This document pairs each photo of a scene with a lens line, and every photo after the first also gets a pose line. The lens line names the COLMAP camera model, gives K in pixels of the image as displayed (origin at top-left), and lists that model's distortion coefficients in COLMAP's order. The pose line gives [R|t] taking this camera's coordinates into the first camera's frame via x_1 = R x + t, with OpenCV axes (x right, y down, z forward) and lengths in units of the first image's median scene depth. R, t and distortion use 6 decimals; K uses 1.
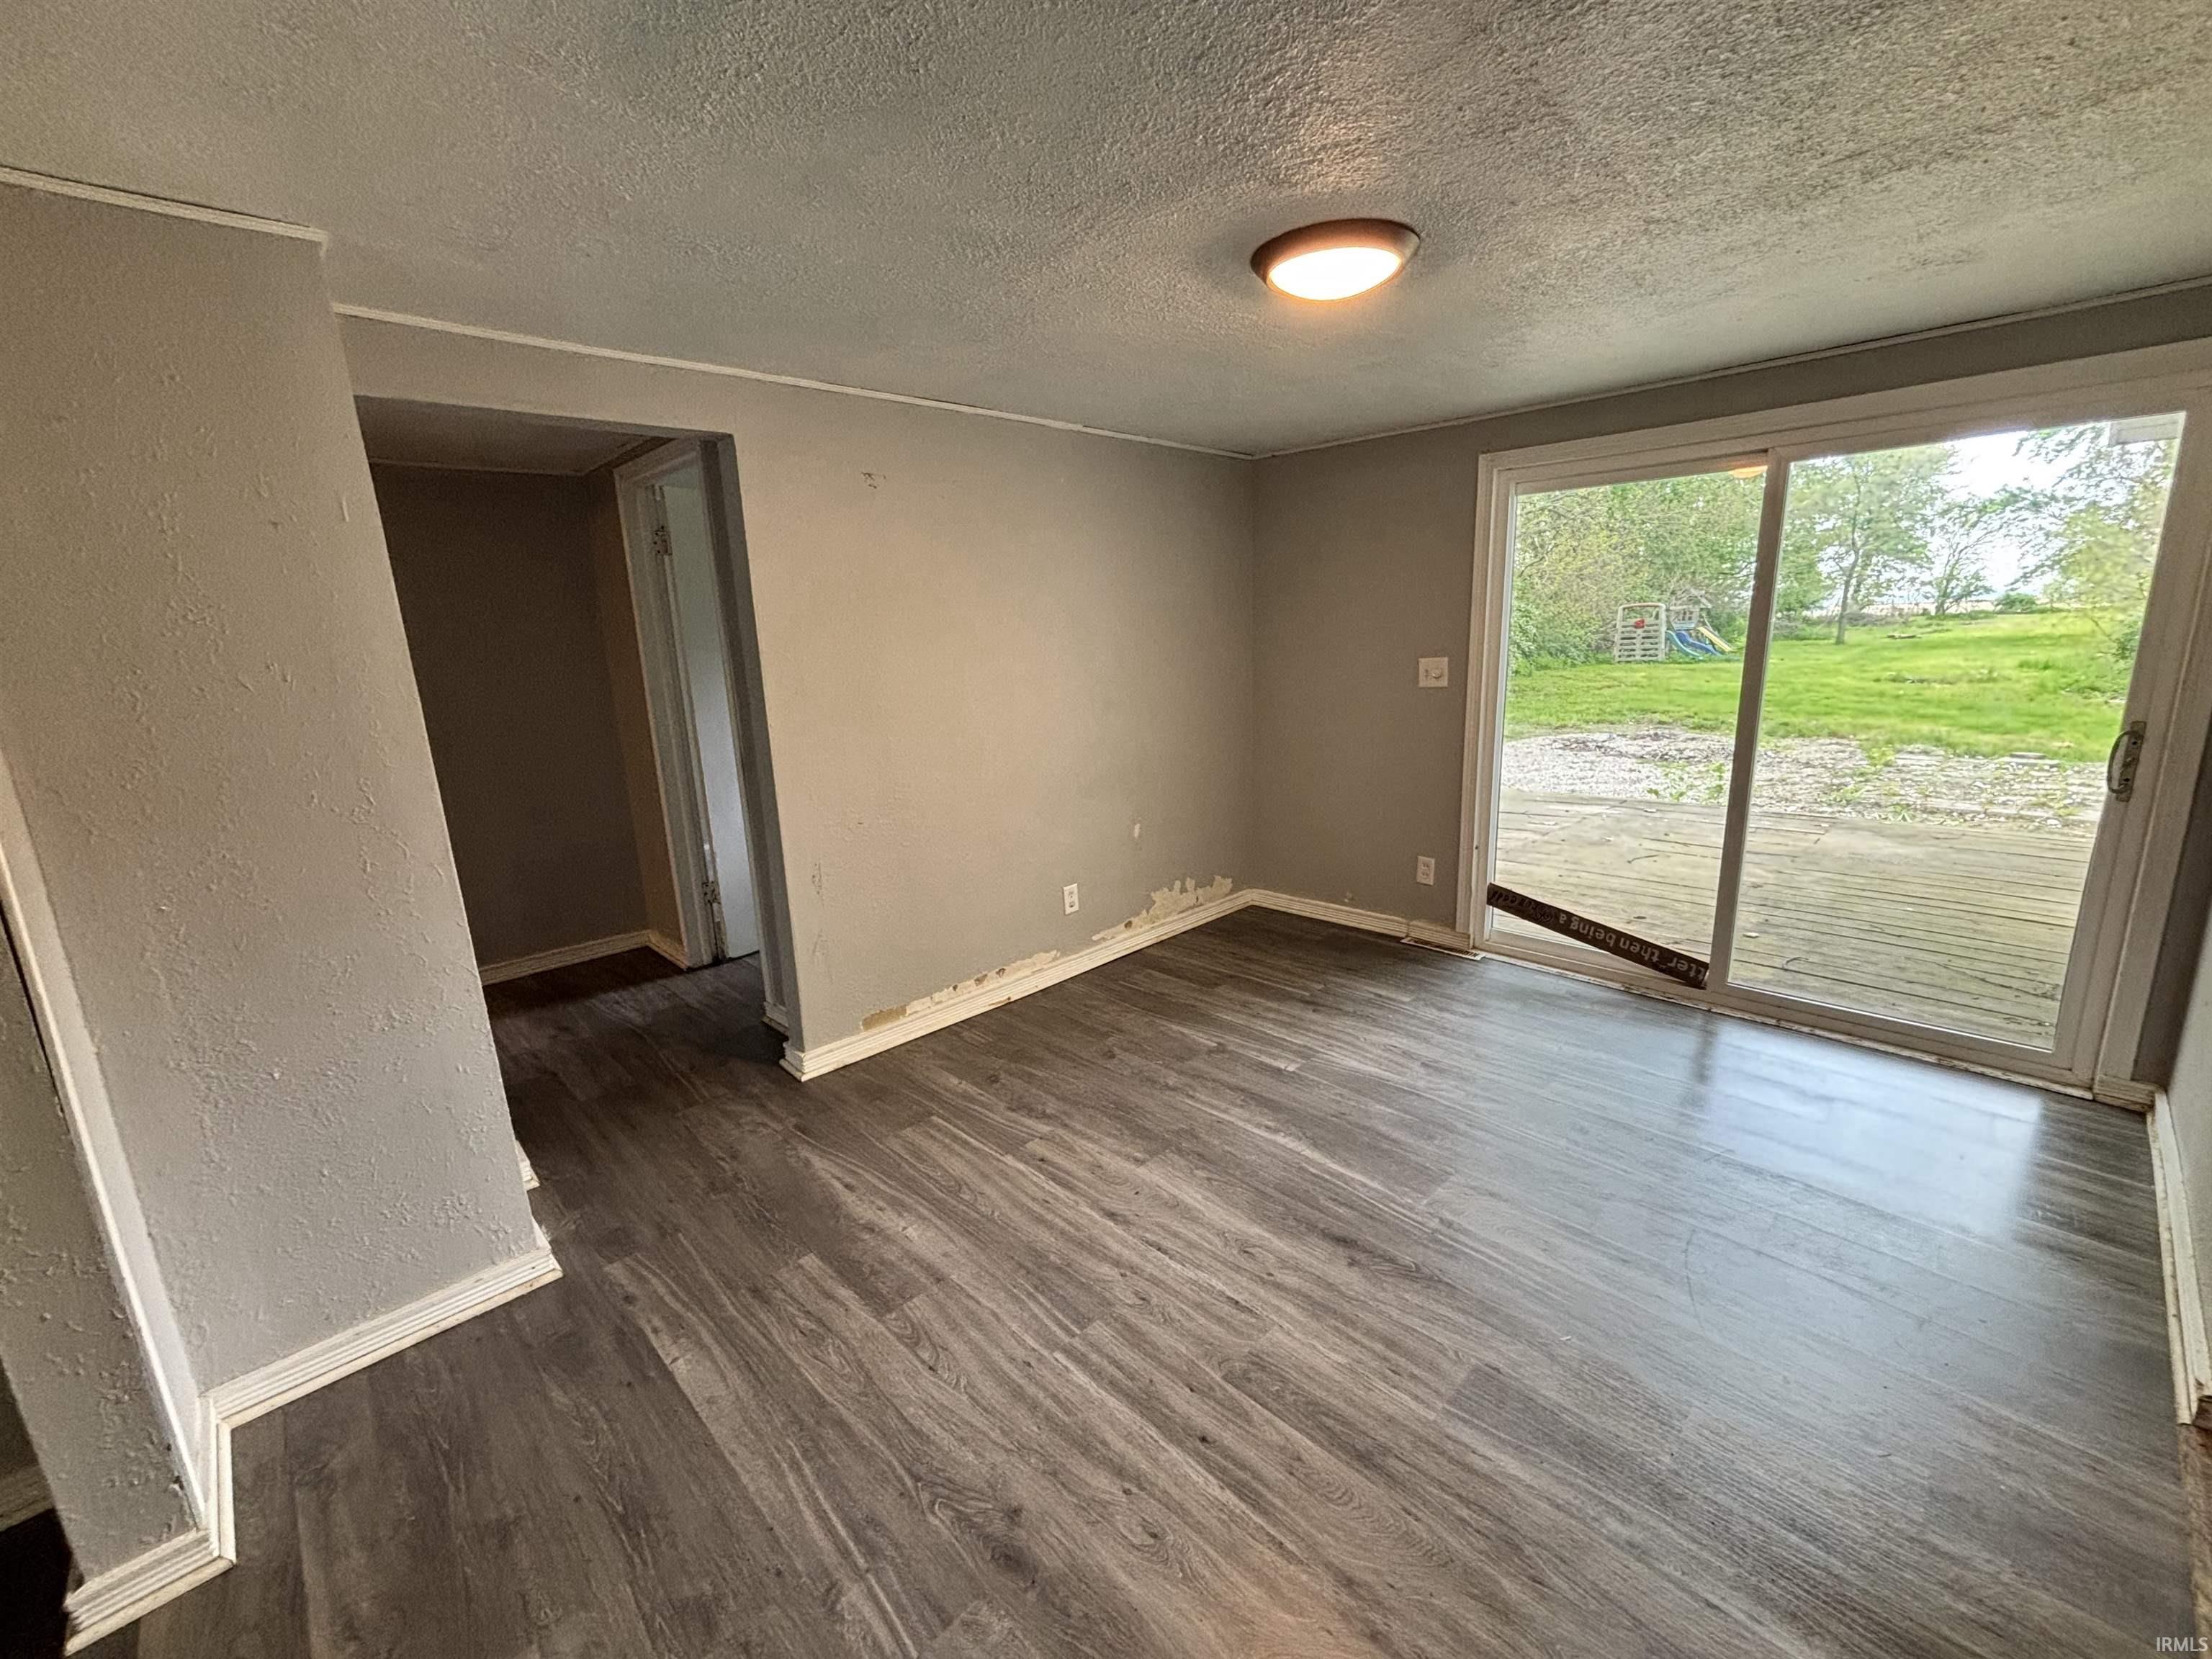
lens RADIAL K [[898.7, 0, 1107.2], [0, 898.7, 829.9], [0, 0, 1]] dist [0.021011, -0.000259]
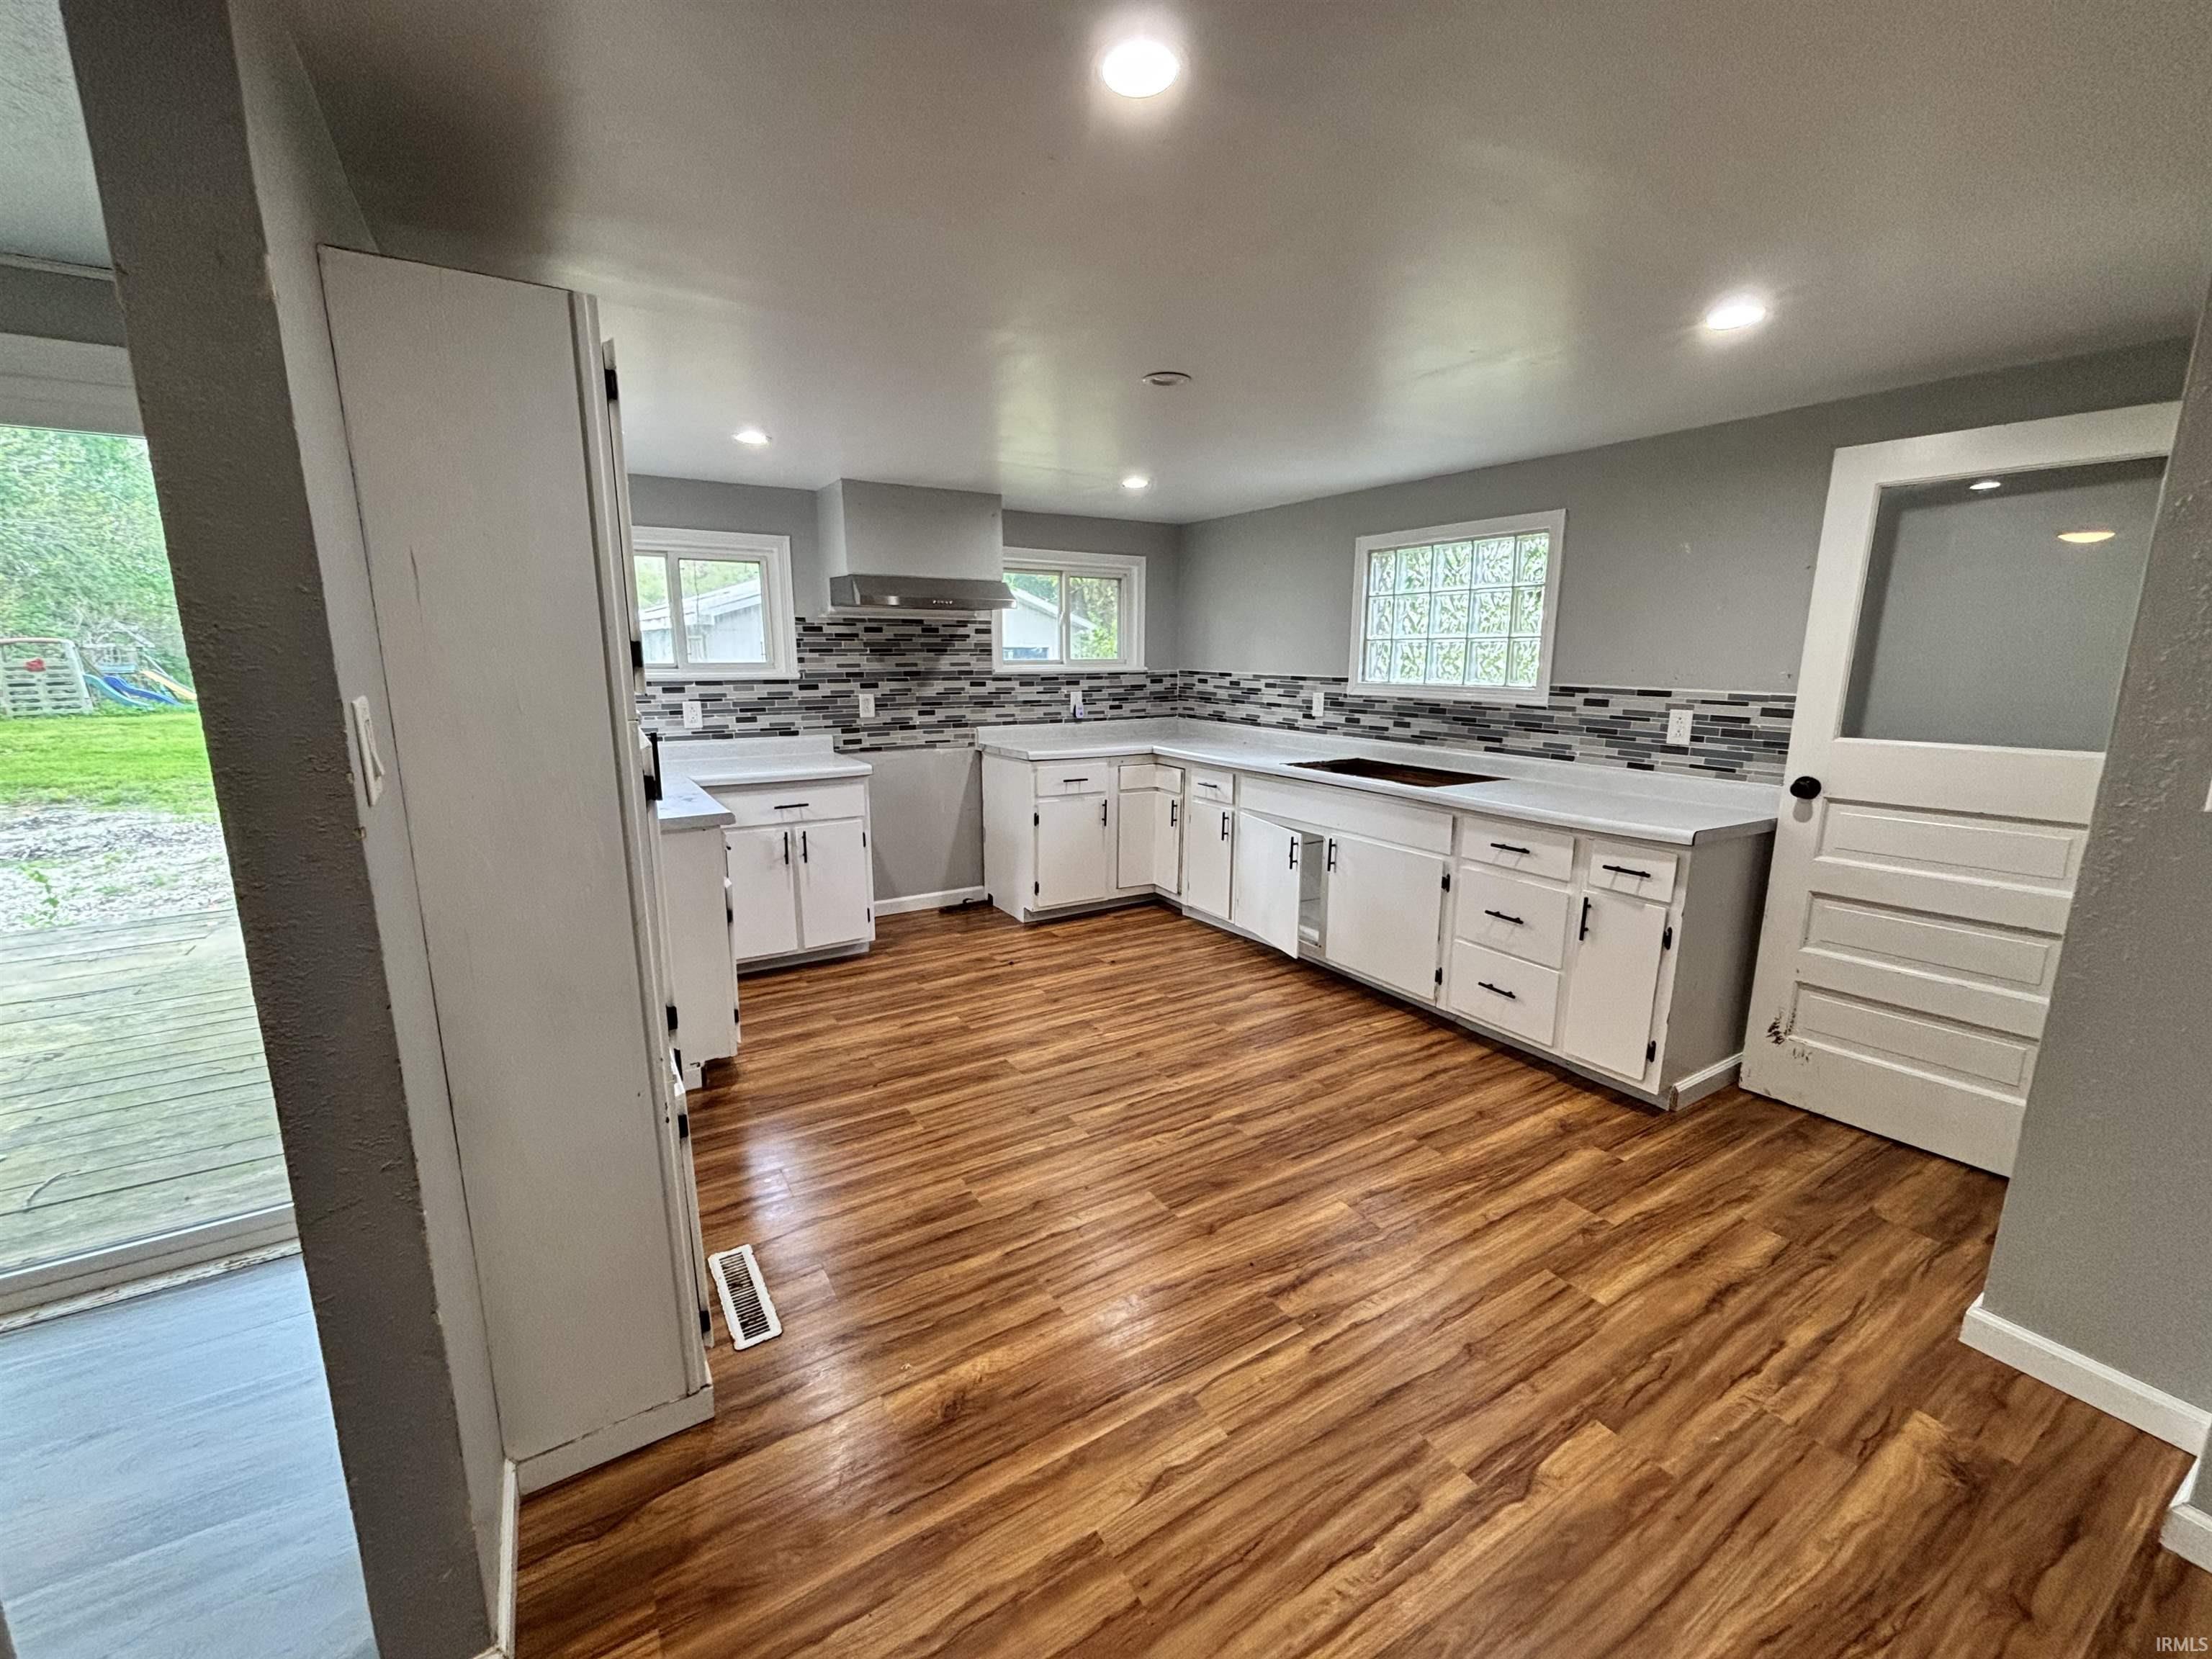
lens RADIAL K [[898.7, 0, 1107.2], [0, 898.7, 829.9], [0, 0, 1]] dist [0.021011, -0.000259]
pose [[0.208254, -0.161648, 0.964624, 0.093987], [0.208583, 0.970900, 0.117669, -0.008382], [-0.955575, 0.176699, 0.235911, 0.016173]]
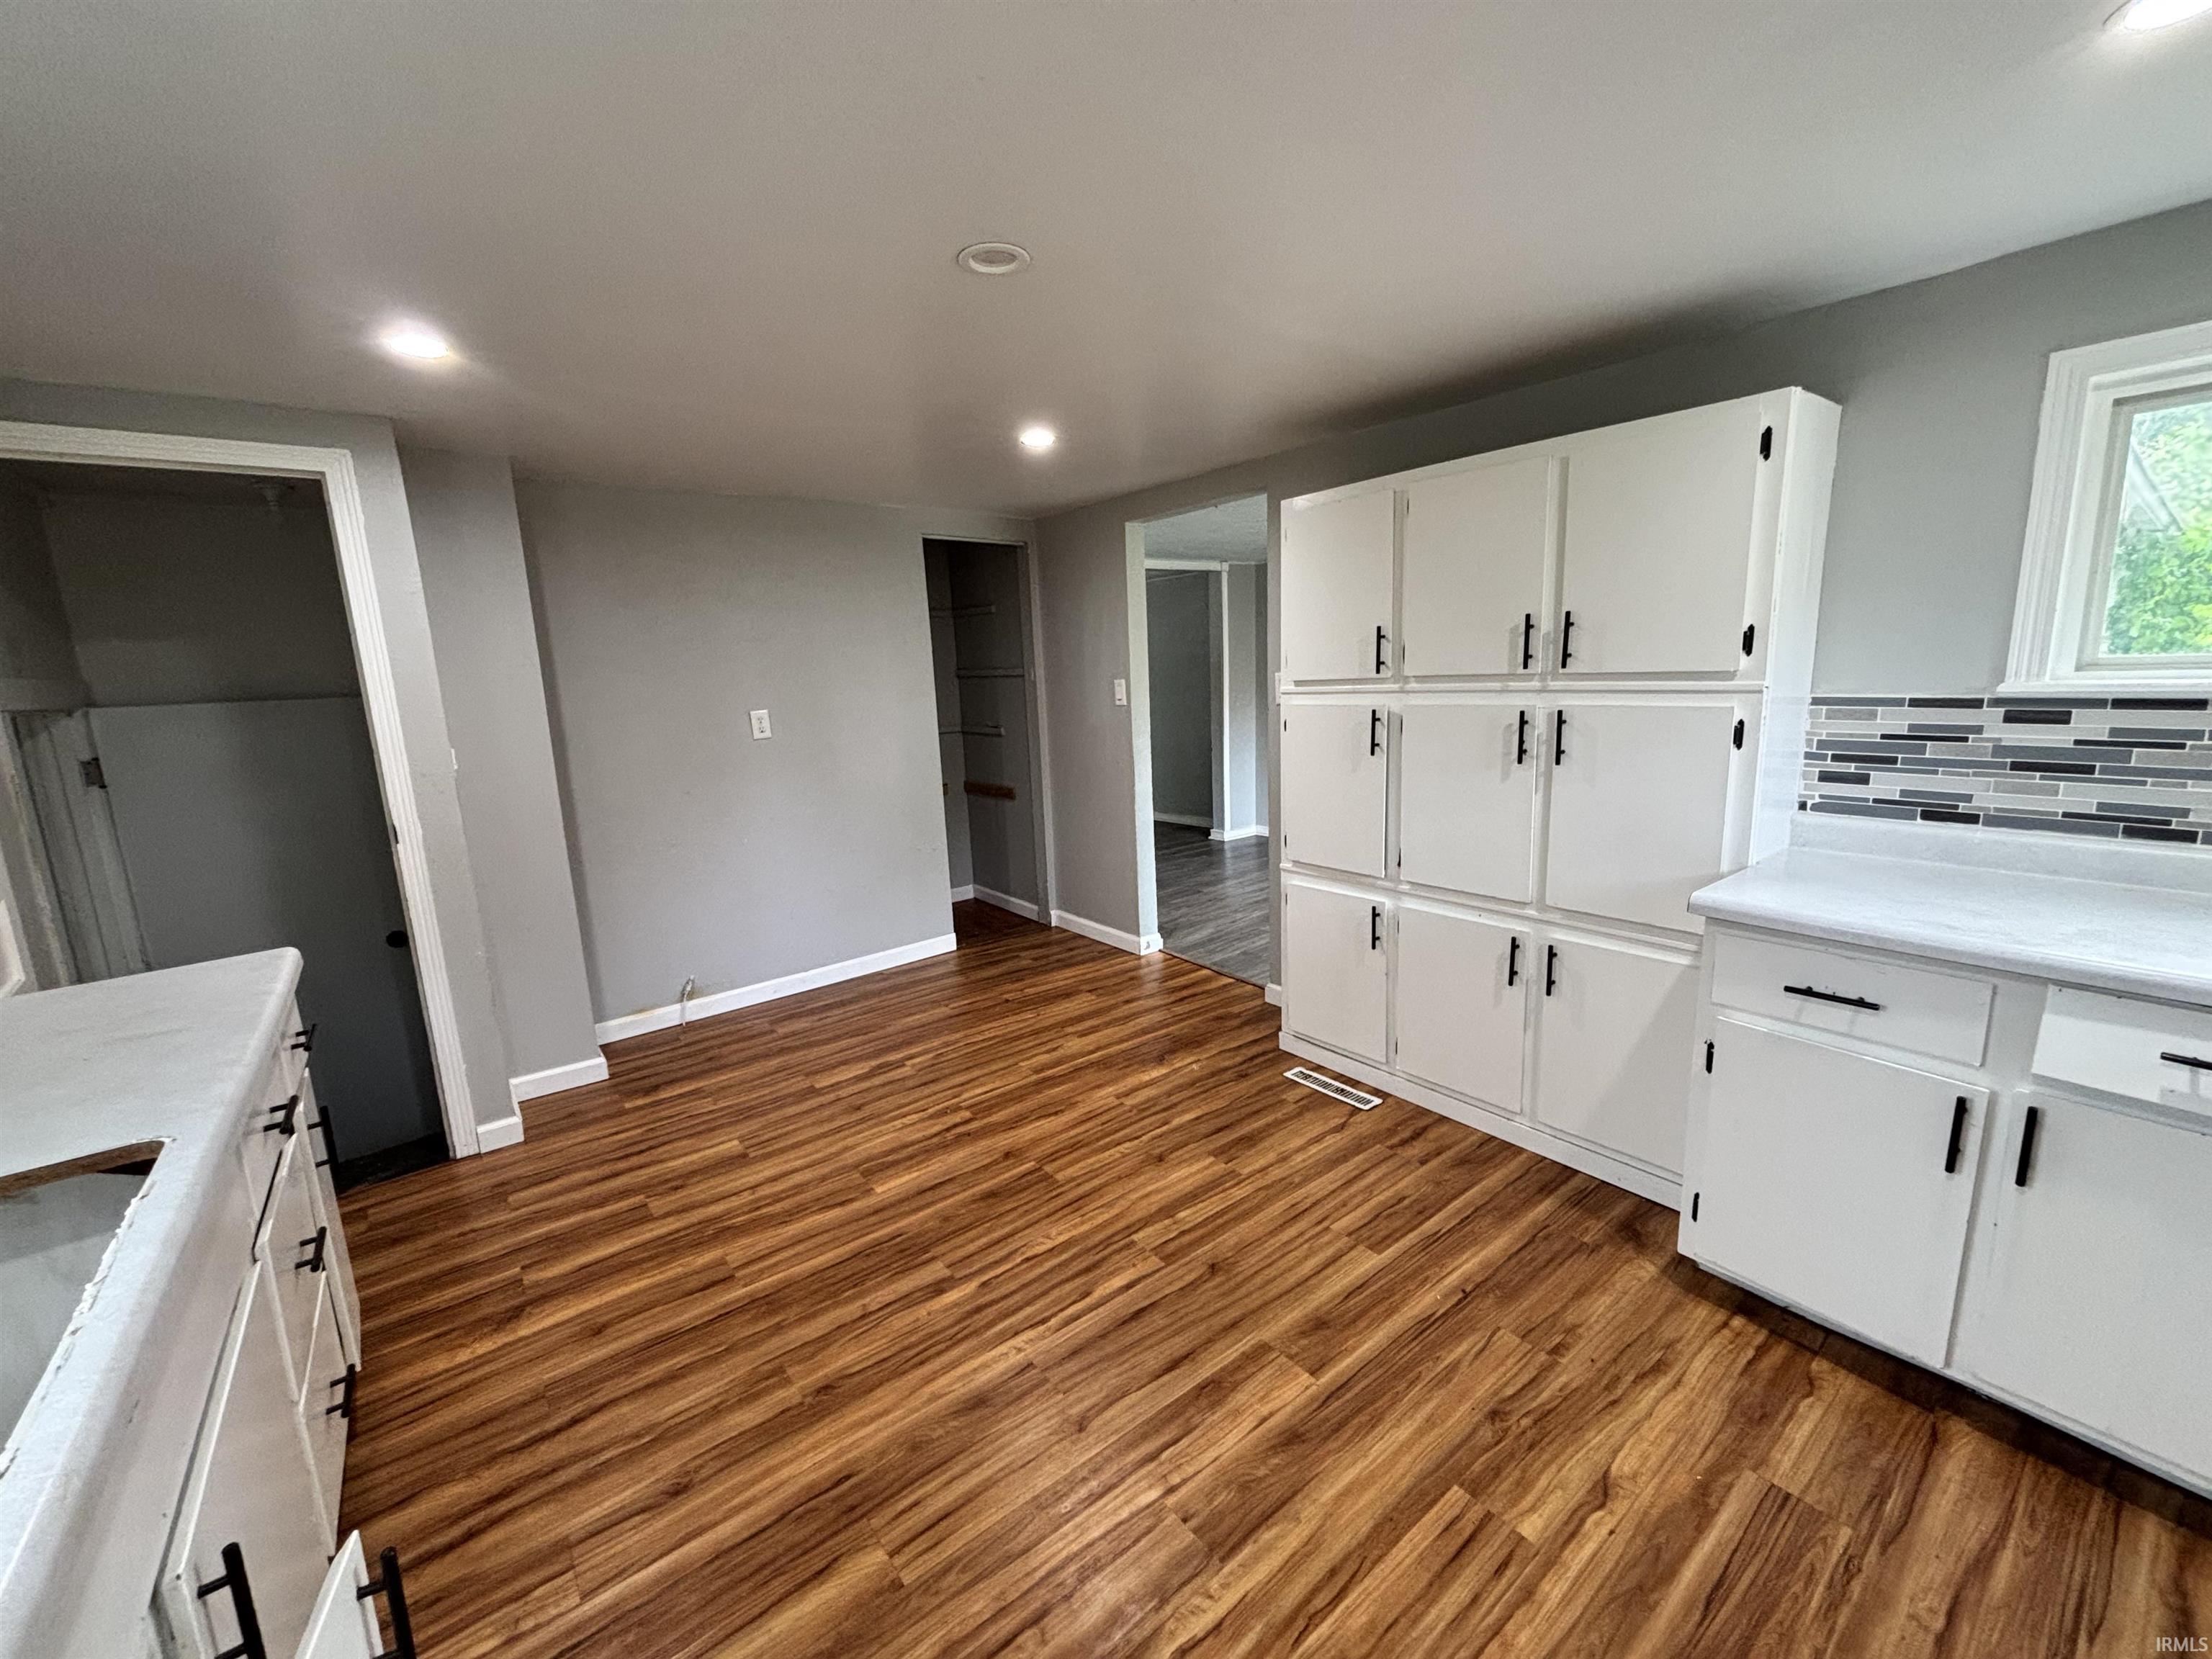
lens RADIAL K [[898.7, 0, 1107.2], [0, 898.7, 829.9], [0, 0, 1]] dist [0.021011, -0.000259]
pose [[-0.100786, 0.217999, -0.970731, 0.440139], [-0.182212, 0.955152, 0.233418, -0.032841], [0.978080, 0.200404, -0.056544, 0.071571]]
